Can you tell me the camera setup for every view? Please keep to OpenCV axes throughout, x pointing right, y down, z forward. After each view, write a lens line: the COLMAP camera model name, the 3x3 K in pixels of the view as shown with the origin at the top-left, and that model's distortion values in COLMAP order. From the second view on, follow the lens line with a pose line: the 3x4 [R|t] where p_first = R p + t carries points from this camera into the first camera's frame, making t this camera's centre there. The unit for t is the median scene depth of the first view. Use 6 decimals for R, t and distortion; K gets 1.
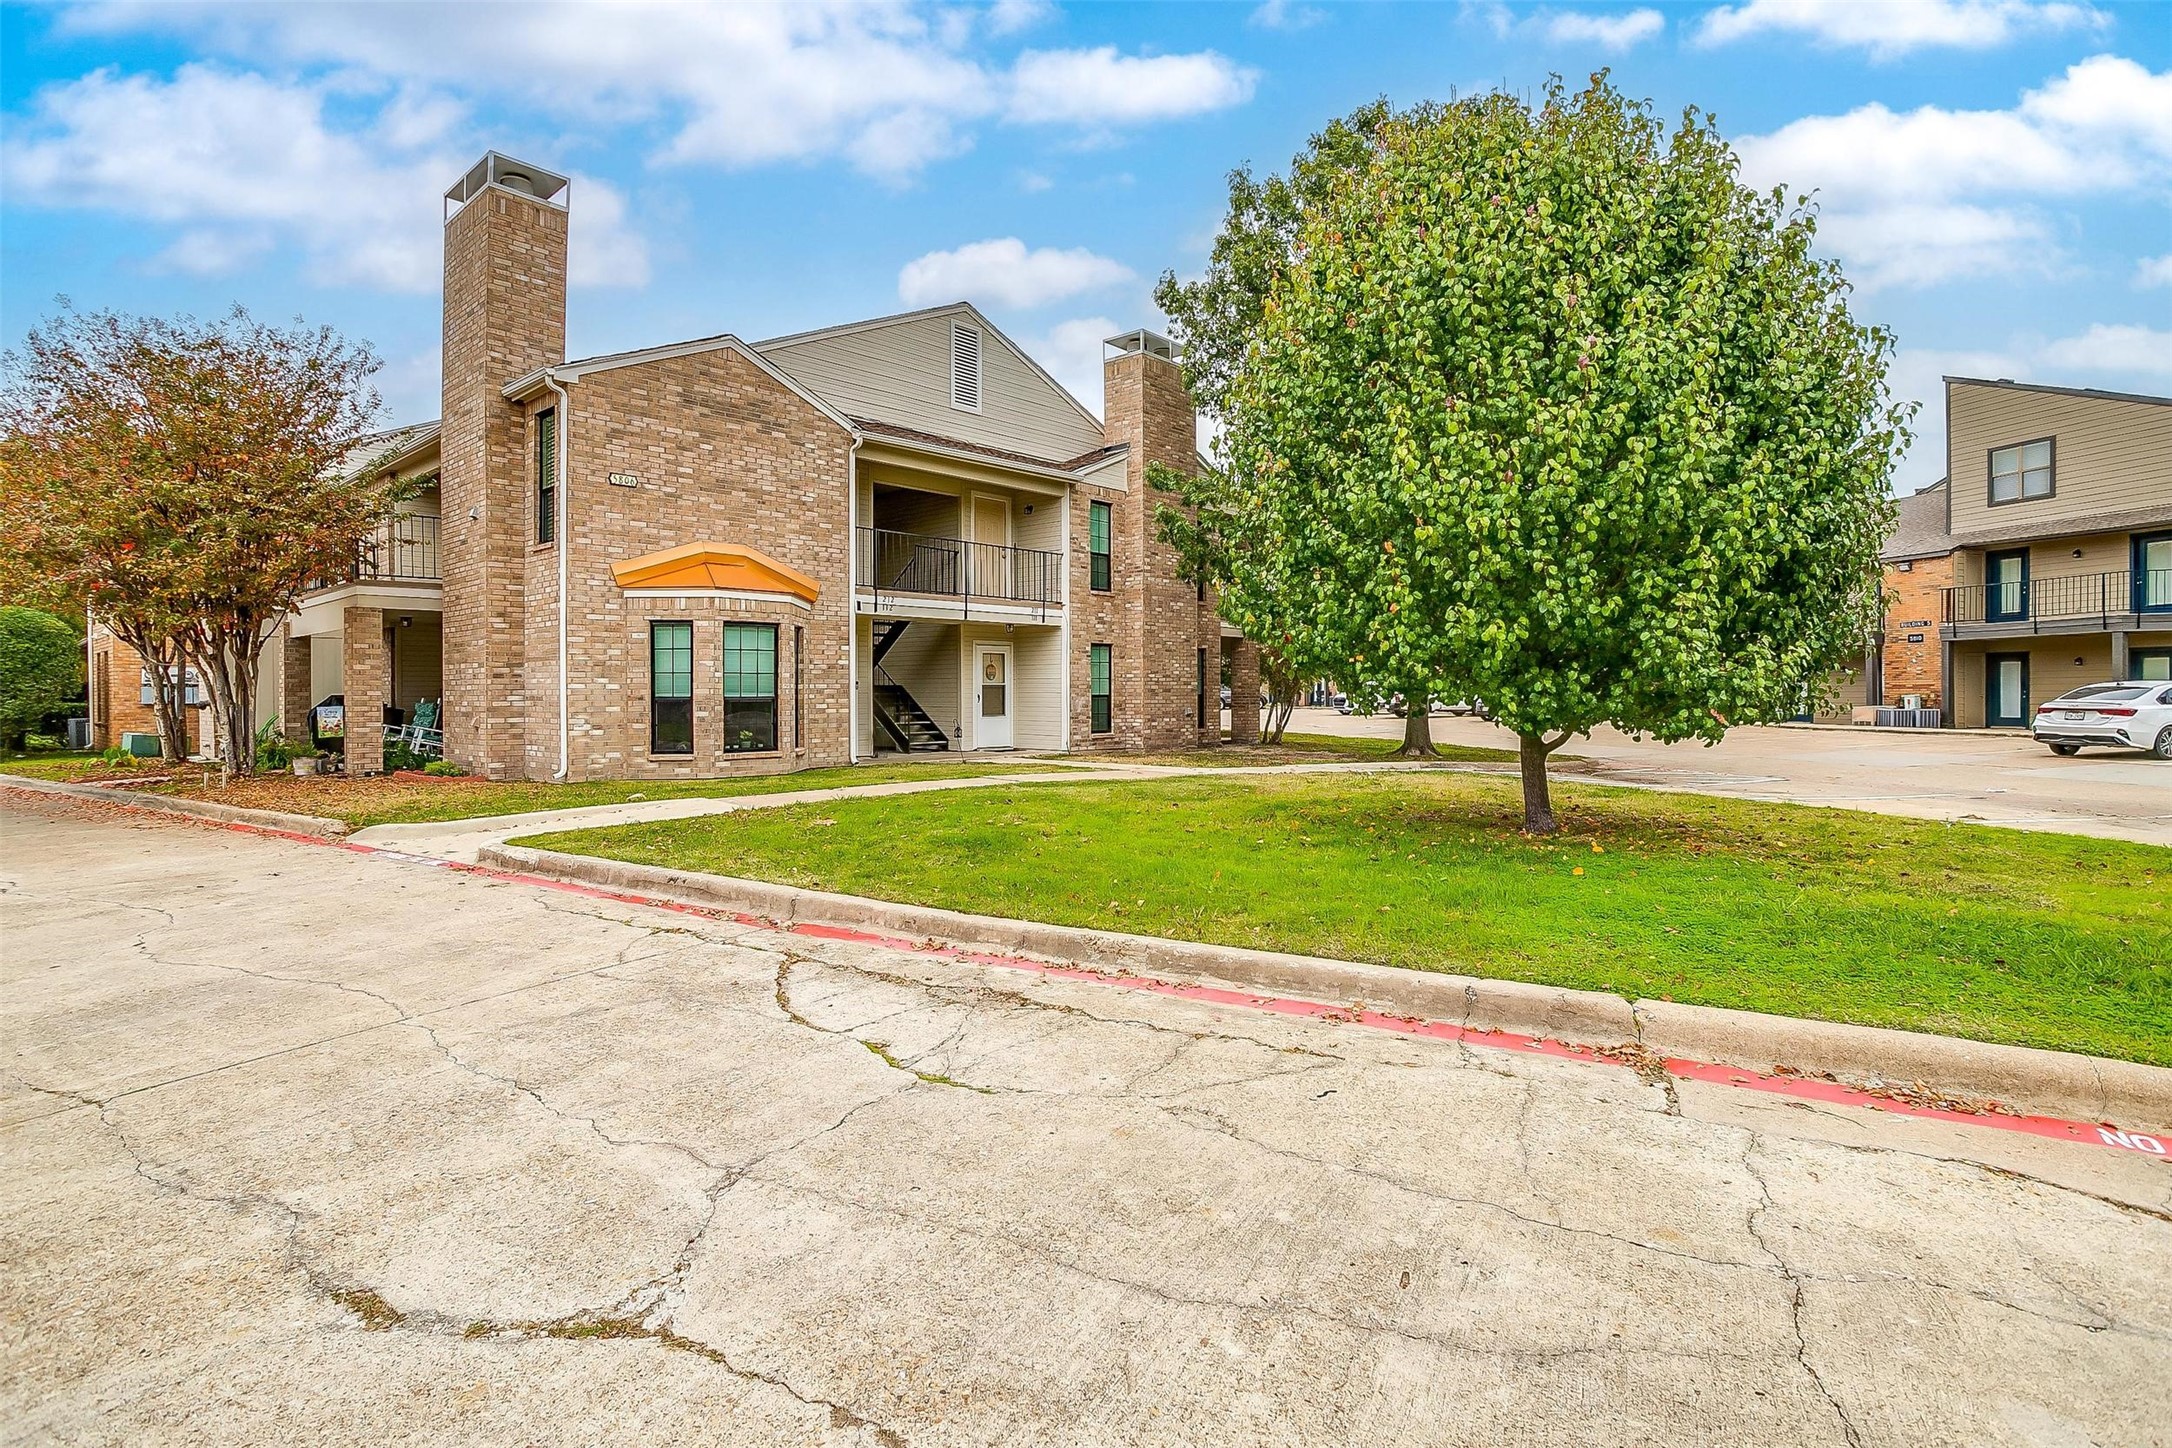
lens RADIAL K [[1056.1, 0, 1095.2], [0, 1056.1, 713.2], [0, 0, 1]] dist [-0.060909, 0.033361]
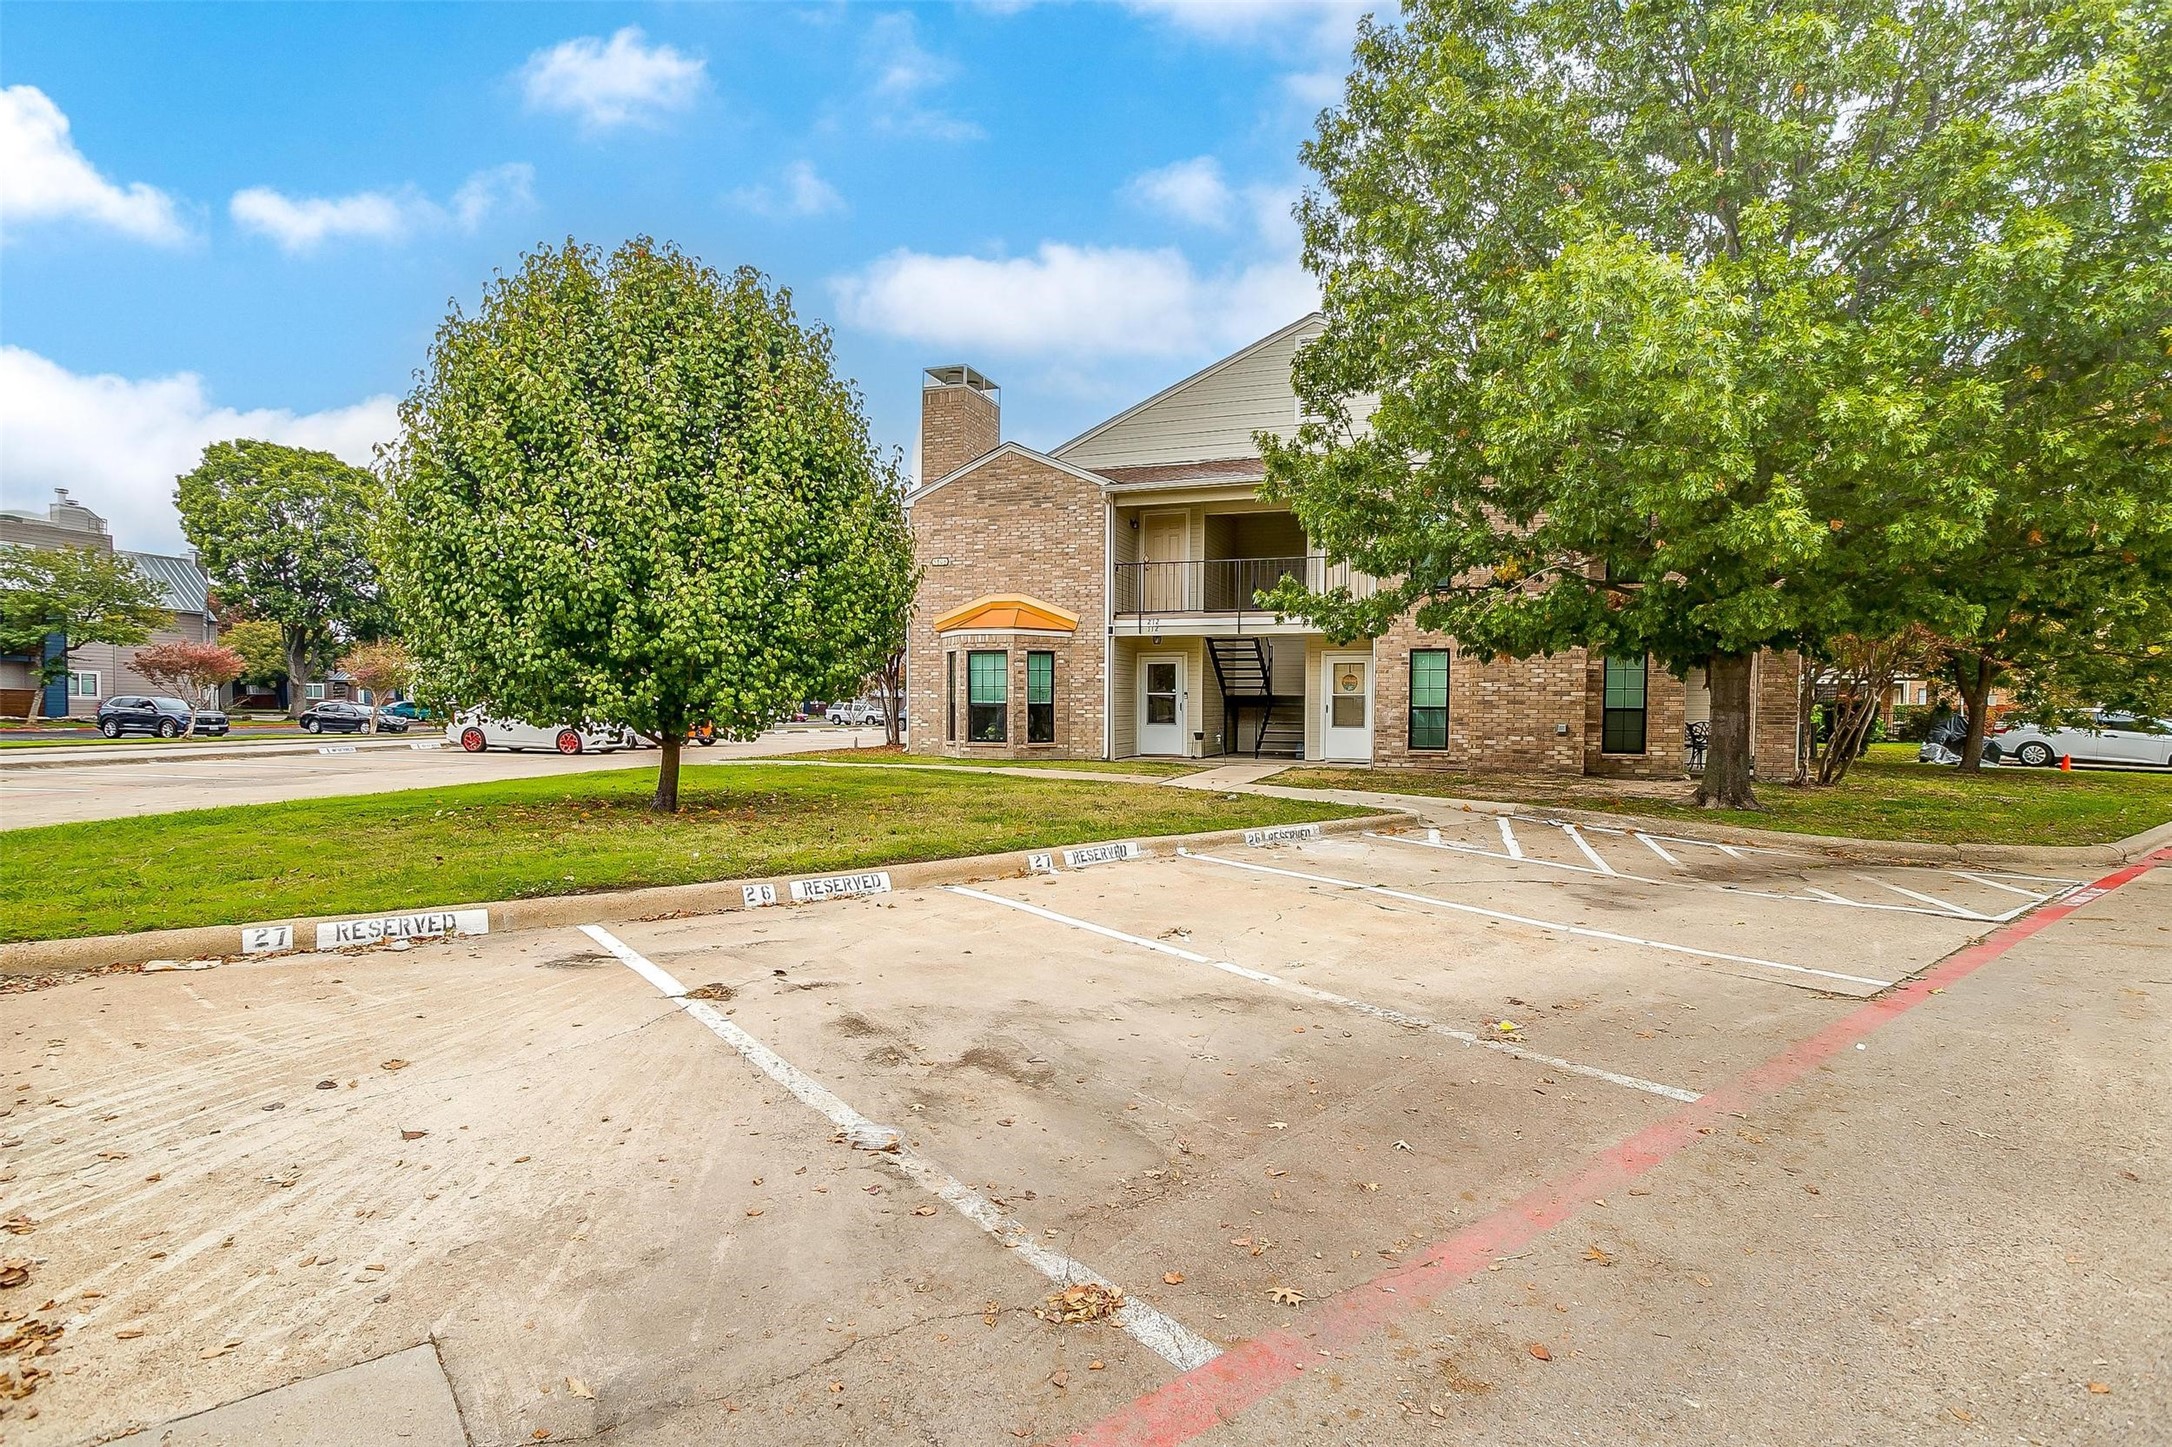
lens RADIAL K [[1056.1, 0, 1095.2], [0, 1056.1, 712.7], [0, 0, 1]] dist [-0.060909, 0.033361]
pose [[0.377602, 0.000599, -0.925968, 0.964307], [-0.031169, 0.999441, -0.012064, 0.009238], [0.925443, 0.033417, 0.377410, 0.571871]]
